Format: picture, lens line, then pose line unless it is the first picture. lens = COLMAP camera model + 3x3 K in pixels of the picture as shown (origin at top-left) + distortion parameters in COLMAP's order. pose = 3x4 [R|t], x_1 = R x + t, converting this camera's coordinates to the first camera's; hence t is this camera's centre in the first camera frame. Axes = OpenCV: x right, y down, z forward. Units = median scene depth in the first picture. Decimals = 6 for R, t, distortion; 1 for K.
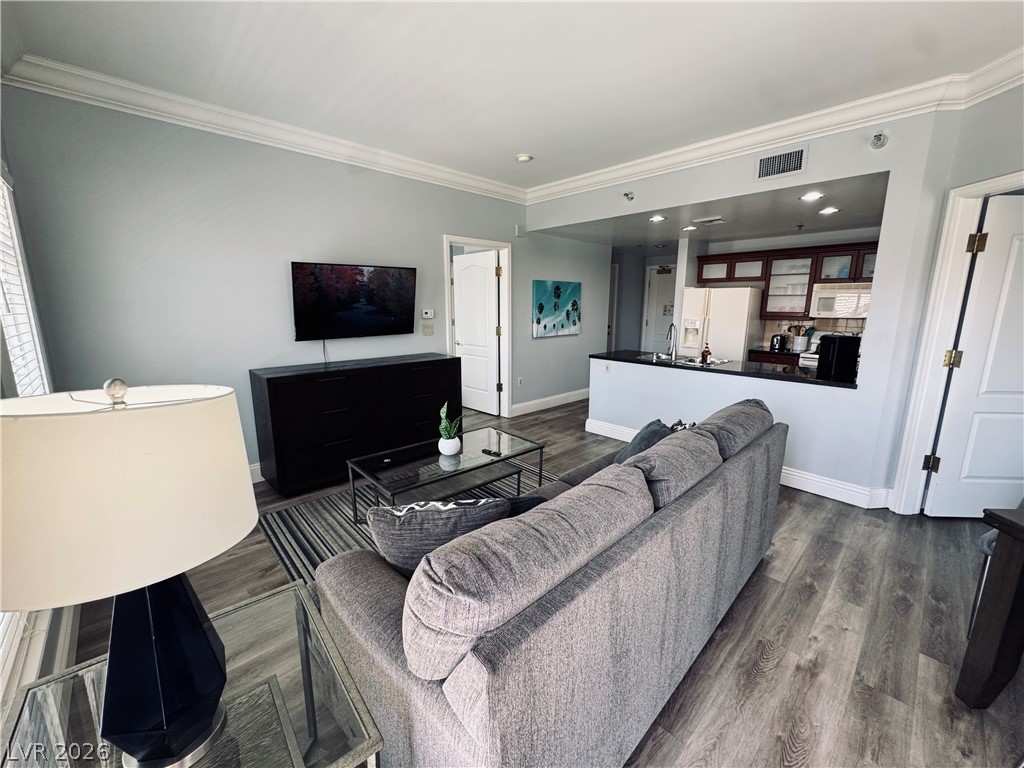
lens RADIAL K [[413.0, 0, 511.3], [0, 413.0, 380.8], [0, 0, 1]] dist [0.001690, -0.000059]
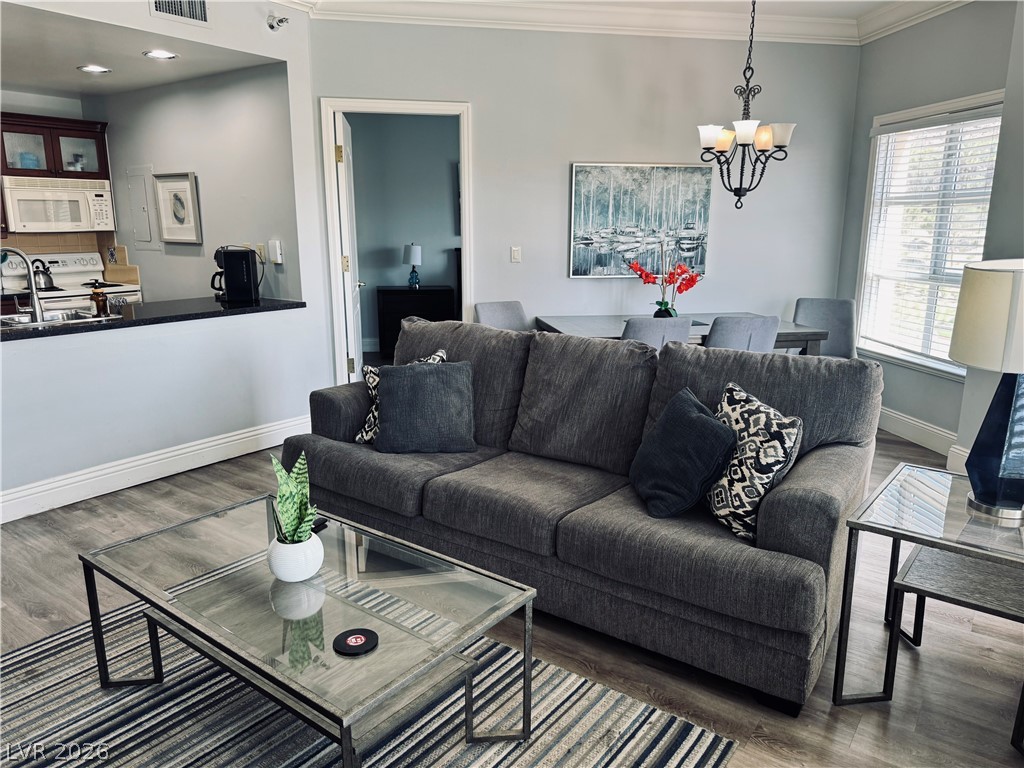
lens RADIAL K [[726.5, 0, 513.7], [0, 726.5, 389.0], [0, 0, 1]] dist [0.058703, -0.069205]
pose [[-0.187558, -0.224791, 0.956186, -0.584540], [0.177121, 0.949764, 0.258023, -0.102724], [-0.966152, 0.217754, -0.138321, 0.599531]]
